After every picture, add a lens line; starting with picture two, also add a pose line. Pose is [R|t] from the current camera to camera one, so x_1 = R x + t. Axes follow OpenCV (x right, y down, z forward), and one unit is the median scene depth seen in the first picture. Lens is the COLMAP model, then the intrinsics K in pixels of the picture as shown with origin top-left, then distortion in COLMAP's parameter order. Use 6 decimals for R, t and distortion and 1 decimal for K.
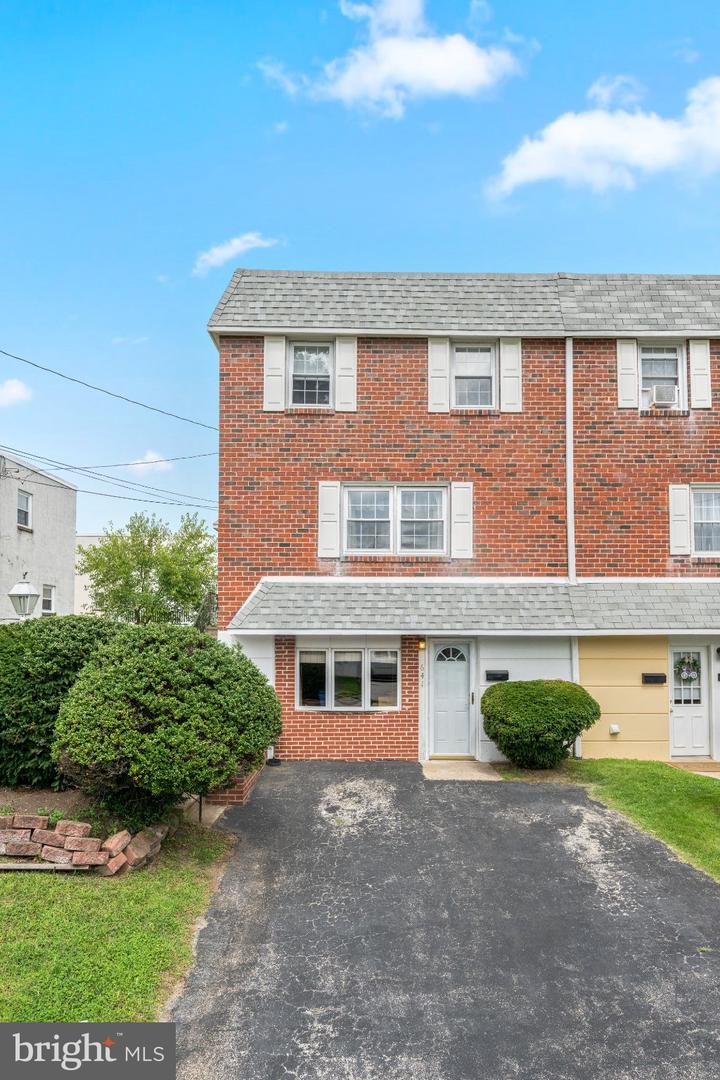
lens RADIAL K [[575.8, 0, 359.7], [0, 575.8, 617.2], [0, 0, 1]] dist [-0.001494, -0.000167]
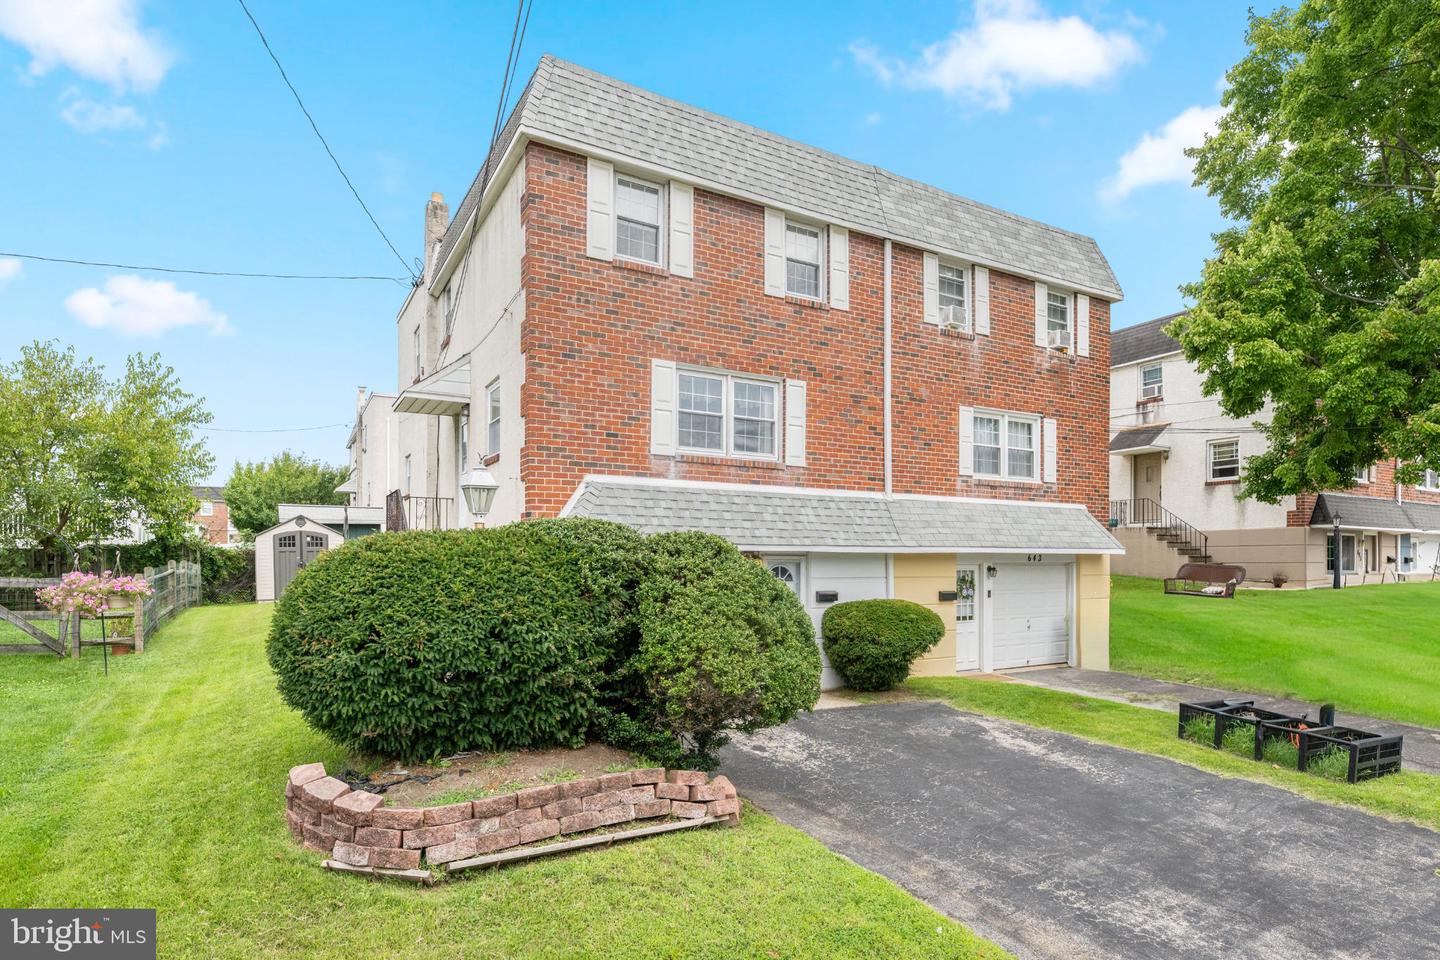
lens RADIAL K [[767.8, 0, 716.4], [0, 767.8, 559.1], [0, 0, 1]] dist [-0.001494, -0.000167]
pose [[0.872599, 0.001860, 0.488433, -0.510369], [-0.015845, 0.999574, 0.024501, 0.014495], [-0.488180, -0.029118, 0.872257, 0.018922]]
